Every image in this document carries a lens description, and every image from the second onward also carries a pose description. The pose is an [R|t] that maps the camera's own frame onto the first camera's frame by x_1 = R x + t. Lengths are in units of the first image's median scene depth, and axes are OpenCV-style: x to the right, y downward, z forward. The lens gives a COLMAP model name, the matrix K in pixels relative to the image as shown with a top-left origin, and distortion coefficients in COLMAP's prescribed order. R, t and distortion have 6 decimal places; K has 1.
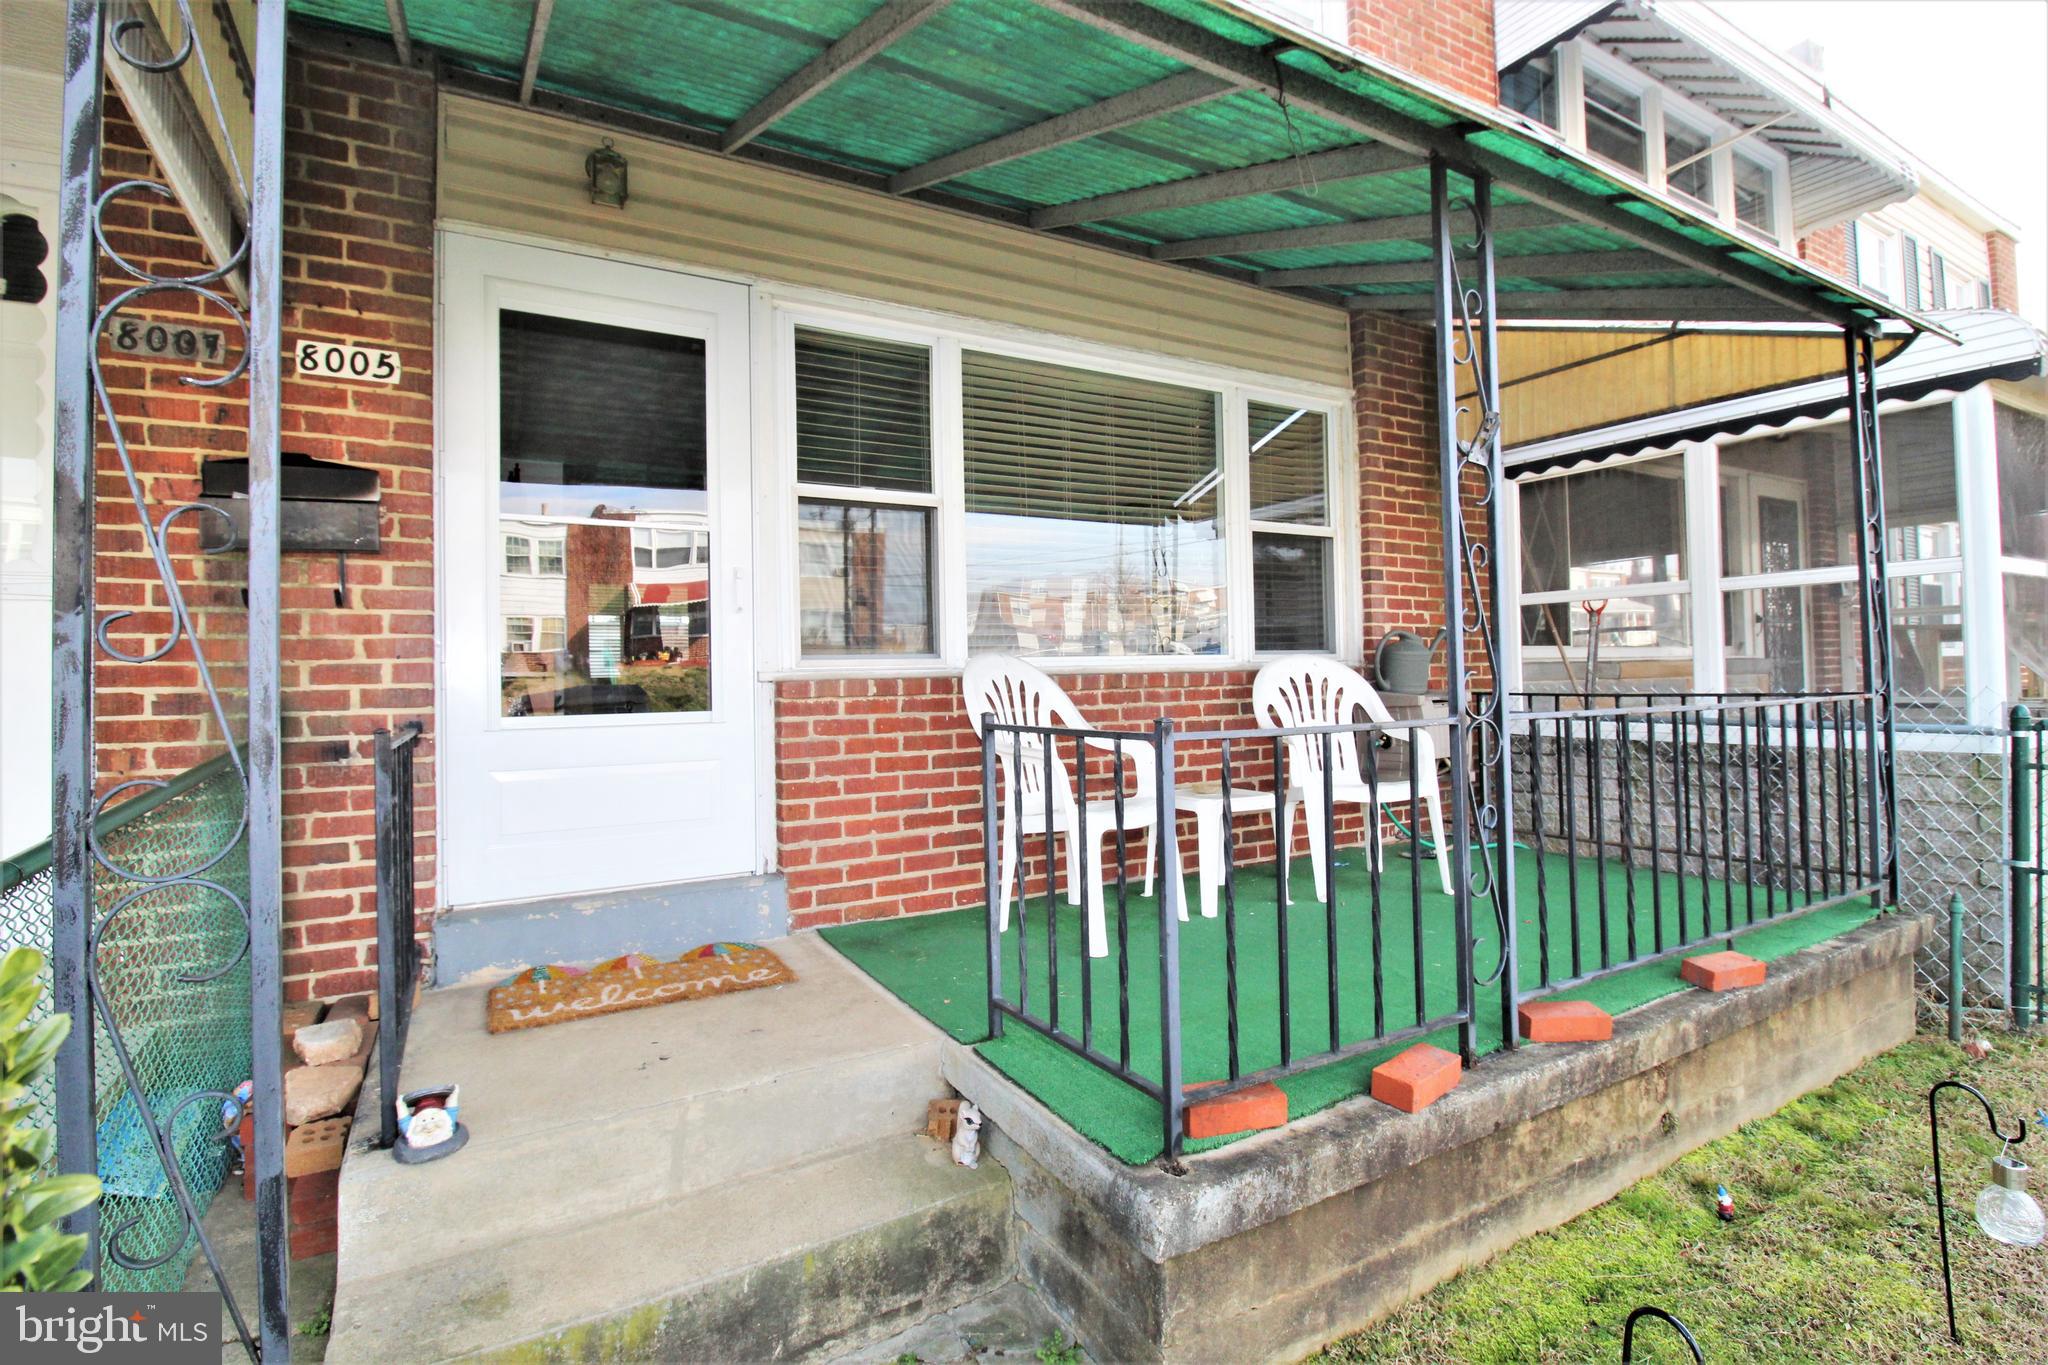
lens RADIAL K [[969.6, 0, 1028.4], [0, 969.6, 667.6], [0, 0, 1]] dist [-0.000911, -0.013871]
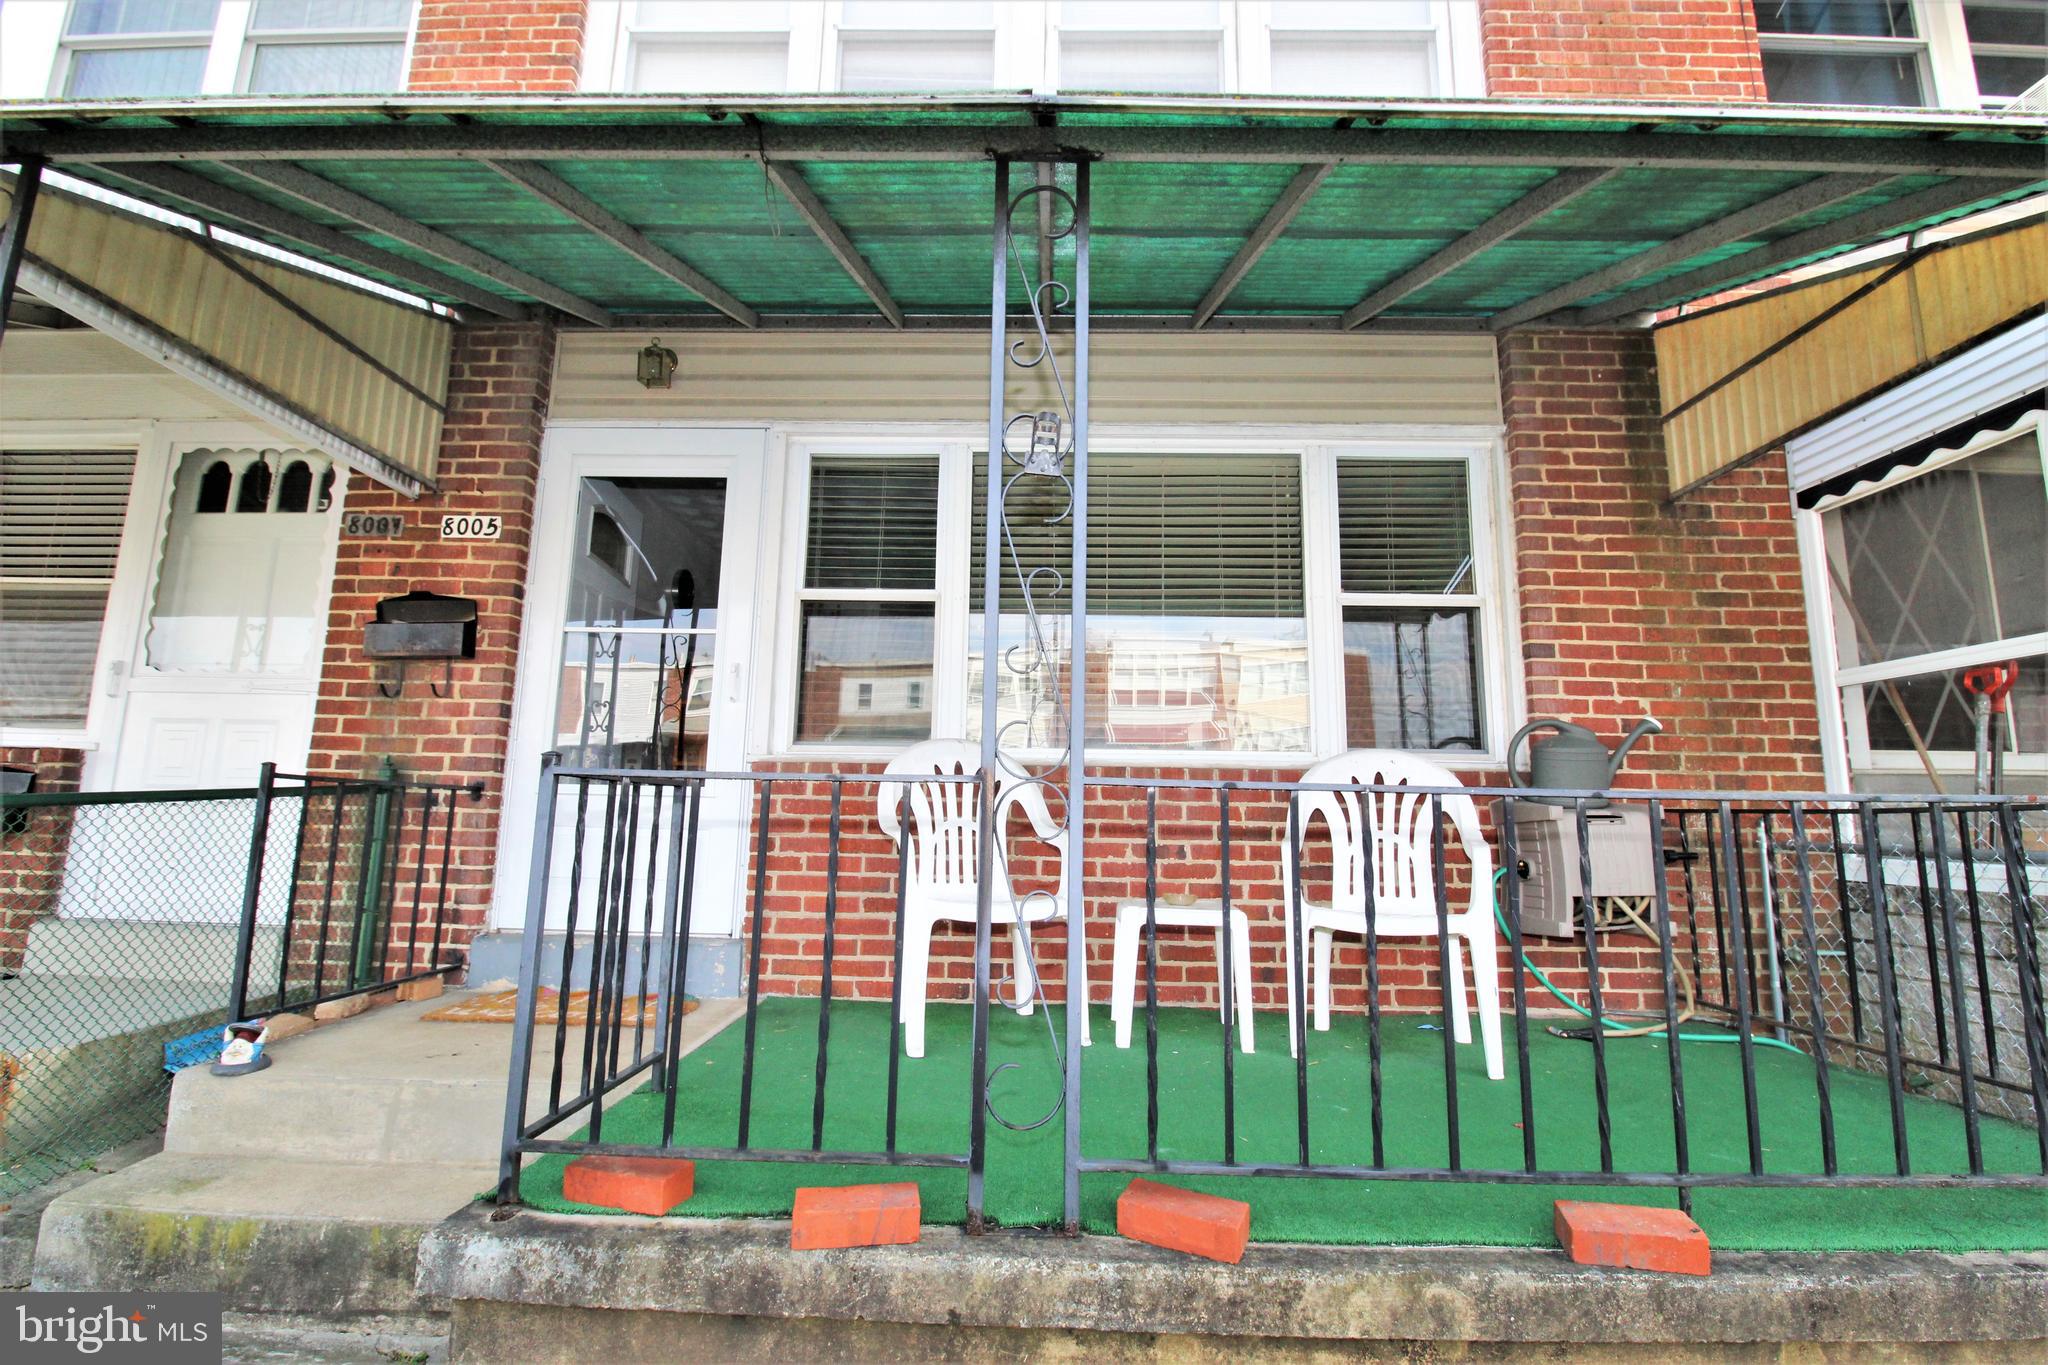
lens RADIAL K [[969.6, 0, 1028.4], [0, 969.6, 667.6], [0, 0, 1]] dist [-0.000911, -0.013871]
pose [[0.848876, -0.045225, -0.526653, 0.672588], [-0.029993, 0.990607, -0.133411, 0.051034], [0.527740, 0.129045, 0.839546, 0.234829]]
